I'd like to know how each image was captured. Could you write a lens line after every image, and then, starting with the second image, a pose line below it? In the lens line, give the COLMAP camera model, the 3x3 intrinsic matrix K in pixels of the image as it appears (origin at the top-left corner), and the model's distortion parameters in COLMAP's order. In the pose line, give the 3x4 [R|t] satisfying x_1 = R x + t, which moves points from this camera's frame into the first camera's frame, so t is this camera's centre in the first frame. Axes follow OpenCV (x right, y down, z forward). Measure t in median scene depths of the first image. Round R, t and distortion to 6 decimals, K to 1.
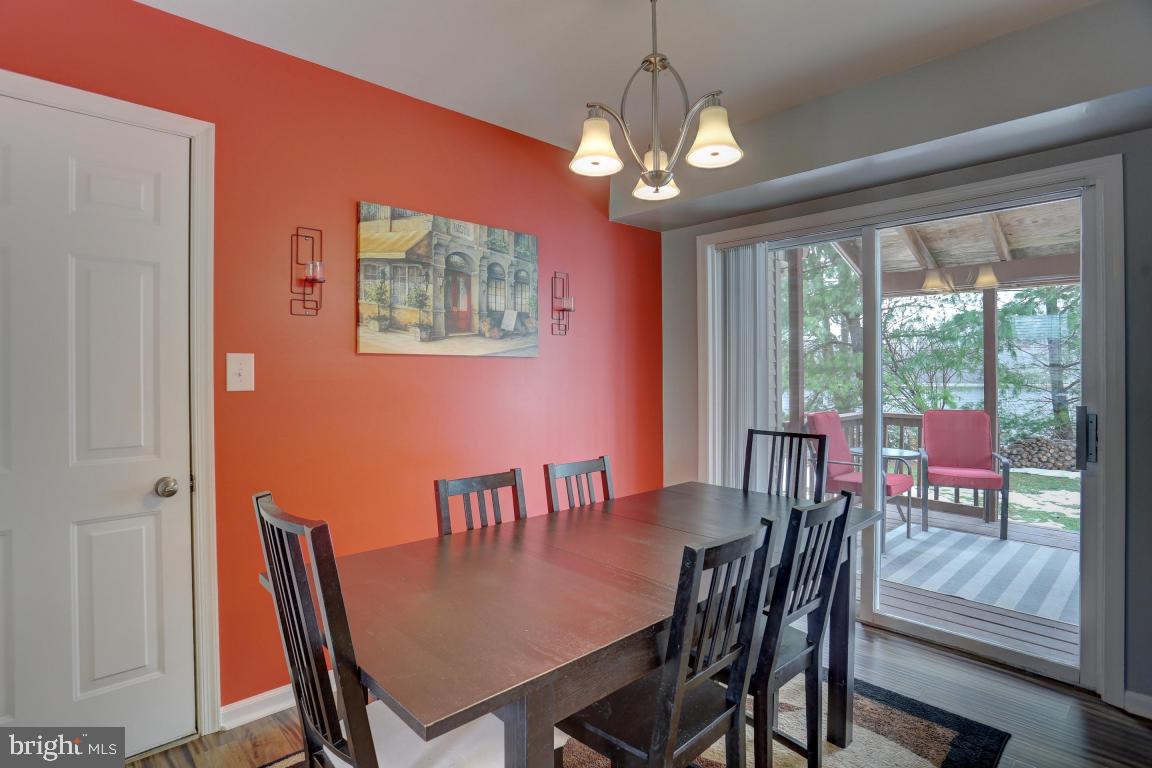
lens RADIAL K [[589.5, 0, 576.7], [0, 589.5, 359.6], [0, 0, 1]] dist [-0.040790, 0.000394]
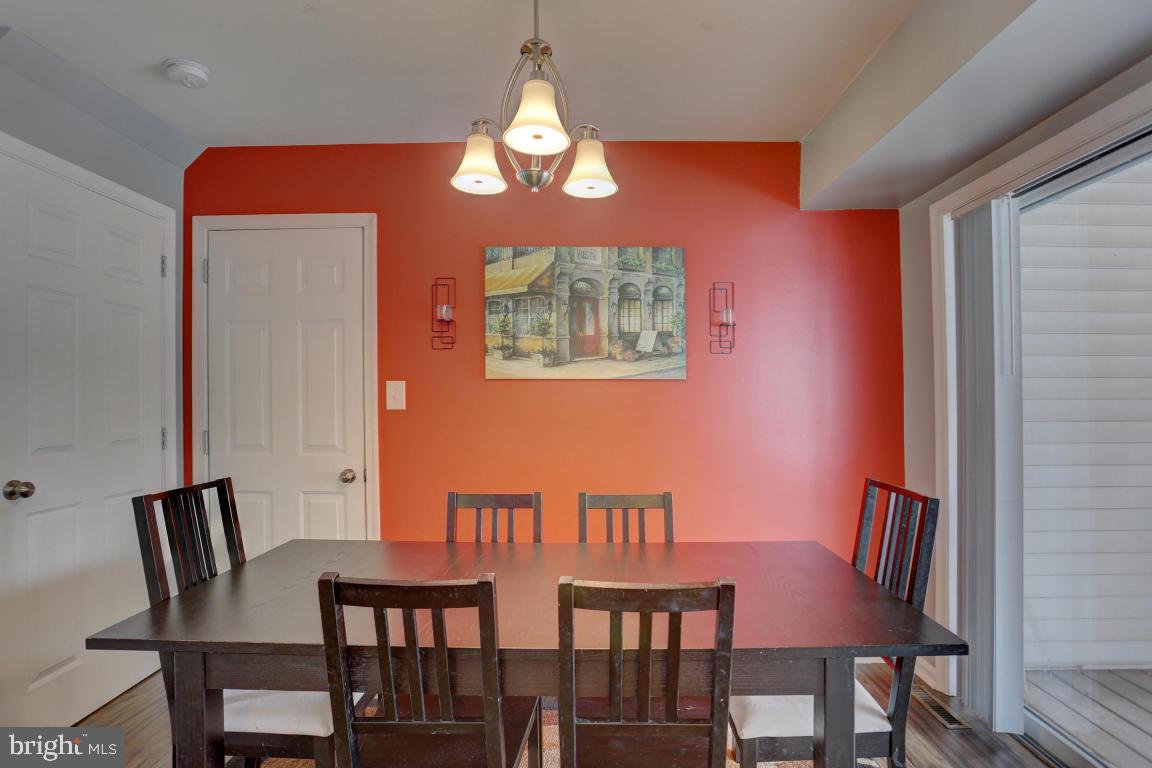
lens RADIAL K [[589.5, 0, 582.8], [0, 589.5, 387.7], [0, 0, 1]] dist [-0.038992, 0.000808]
pose [[0.719138, -0.004712, -0.694851, 0.522740], [0.012633, 0.999900, 0.006293, 0.001359], [0.694753, -0.013304, 0.719126, 0.267849]]
